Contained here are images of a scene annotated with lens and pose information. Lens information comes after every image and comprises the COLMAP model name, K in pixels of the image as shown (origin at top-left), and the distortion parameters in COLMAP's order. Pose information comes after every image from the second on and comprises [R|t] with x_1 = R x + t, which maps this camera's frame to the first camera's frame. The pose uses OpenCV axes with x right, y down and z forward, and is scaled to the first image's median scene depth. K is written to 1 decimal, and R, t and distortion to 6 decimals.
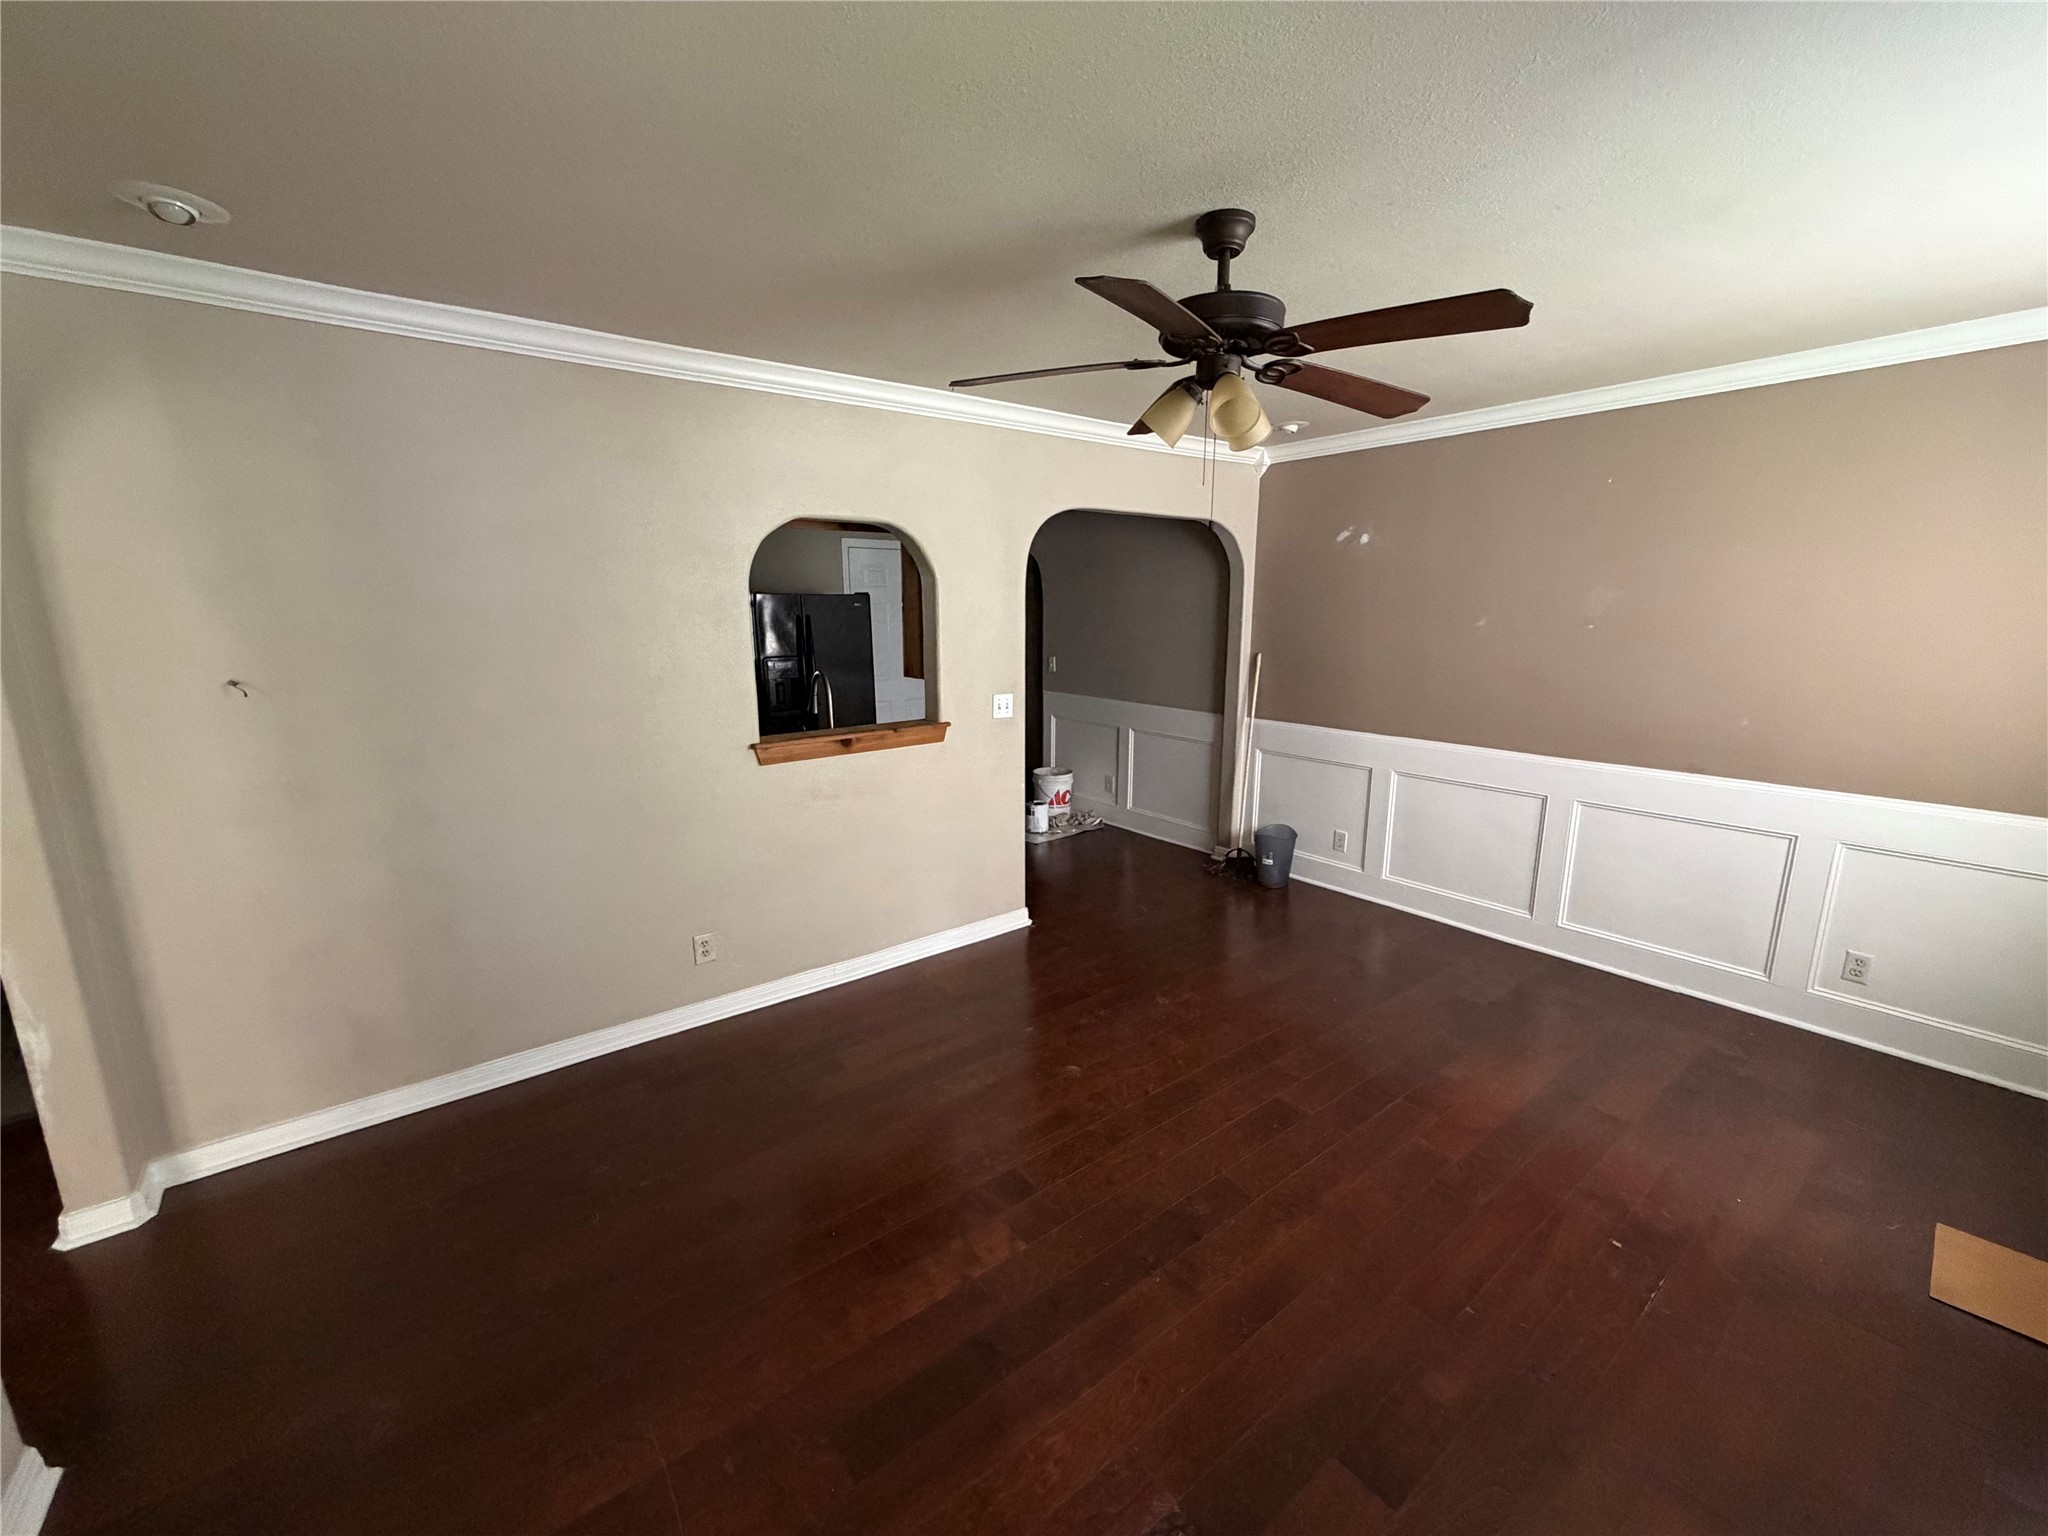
lens RADIAL K [[826.1, 0, 997.0], [0, 826.1, 771.0], [0, 0, 1]] dist [0.001609, -0.011521]
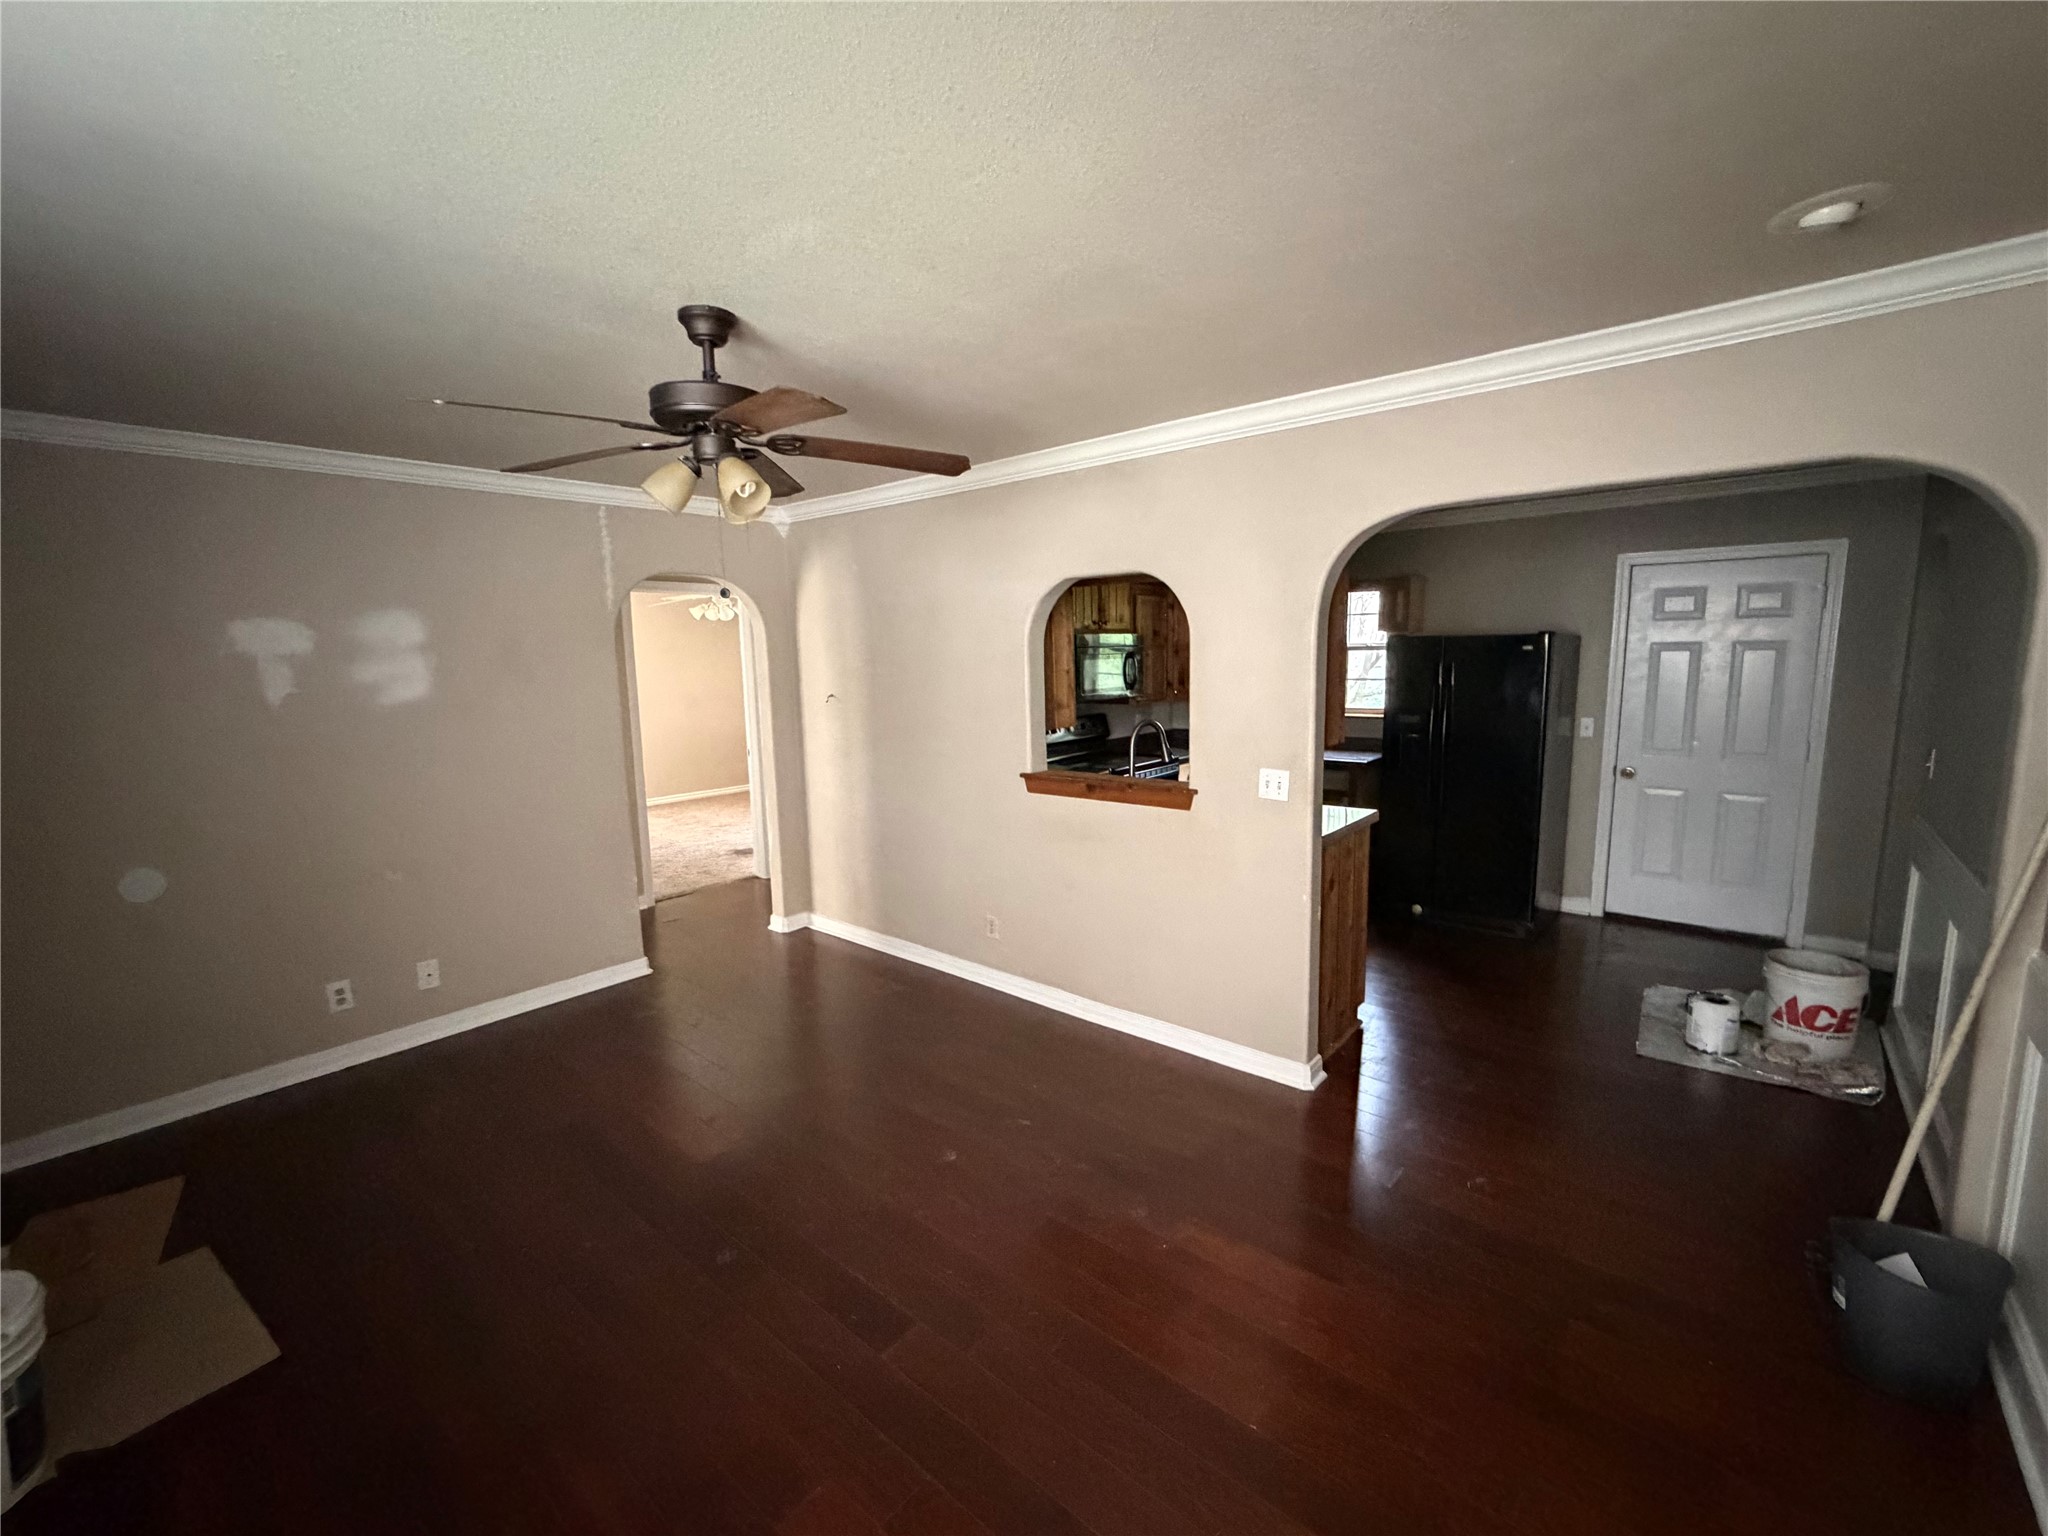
lens RADIAL K [[826.1, 0, 997.0], [0, 826.1, 771.0], [0, 0, 1]] dist [0.001609, -0.011521]
pose [[0.210542, 0.138472, -0.967728, 0.728629], [-0.179011, 0.978640, 0.101087, -0.128067], [0.961055, 0.151951, 0.230833, 0.598841]]
